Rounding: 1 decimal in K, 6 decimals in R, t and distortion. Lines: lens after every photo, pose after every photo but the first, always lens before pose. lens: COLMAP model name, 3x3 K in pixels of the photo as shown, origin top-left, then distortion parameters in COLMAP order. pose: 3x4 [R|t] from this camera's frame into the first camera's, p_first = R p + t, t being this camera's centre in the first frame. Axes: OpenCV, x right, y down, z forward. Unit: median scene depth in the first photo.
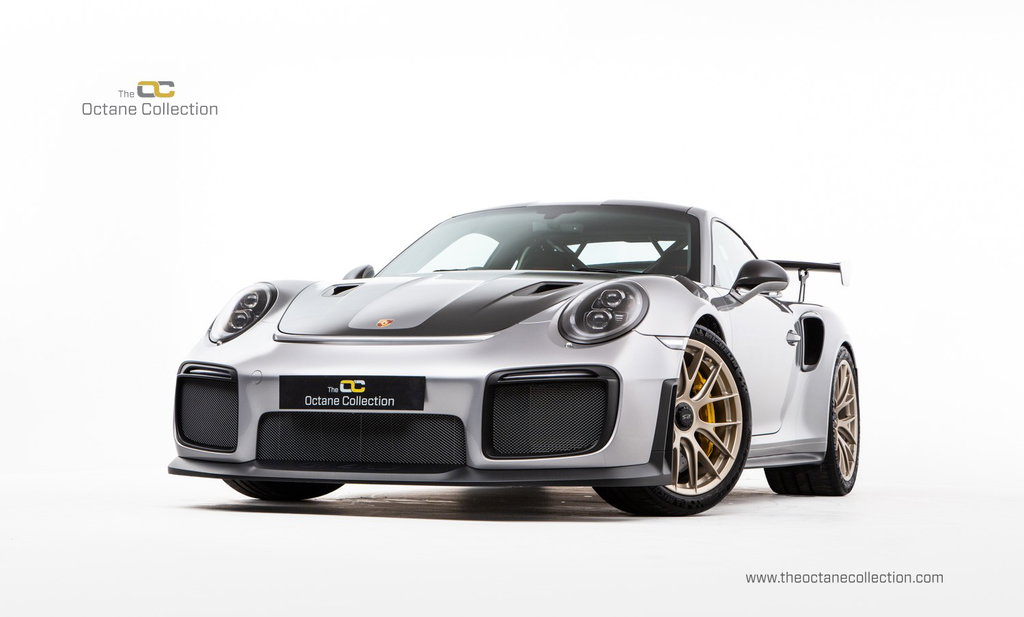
lens RADIAL K [[1791.5, 0, 508.1], [0, 1791.5, 306.7], [0, 0, 1]] dist [0.320570, 0.000000]
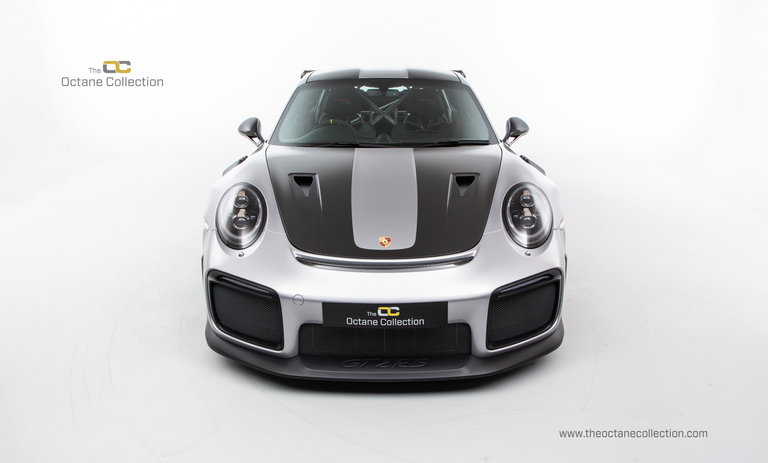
lens RADIAL K [[636.6, 0, 382.7], [0, 636.6, 230.3], [0, 0, 1]] dist [0.010960, -0.003251]
pose [[0.931764, -0.121216, 0.342230, -0.225342], [-0.004003, 0.939132, 0.343533, -0.156067], [-0.363041, -0.321461, 0.874565, 0.591474]]
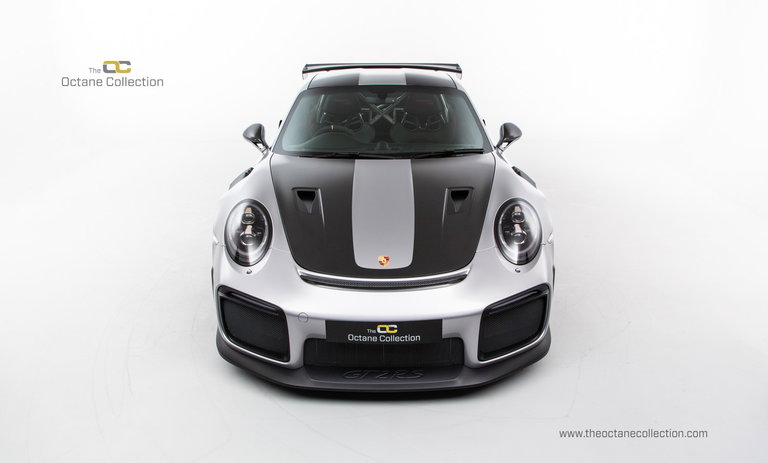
lens RADIAL K [[620.0, 0, 383.0], [0, 620.0, 229.0], [0, 0, 1]] dist [-0.009656, 0.002840]
pose [[0.931036, -0.141046, 0.336567, -0.225142], [-0.003038, 0.919259, 0.393642, -0.200327], [-0.364914, -0.367517, 0.855435, 0.591341]]
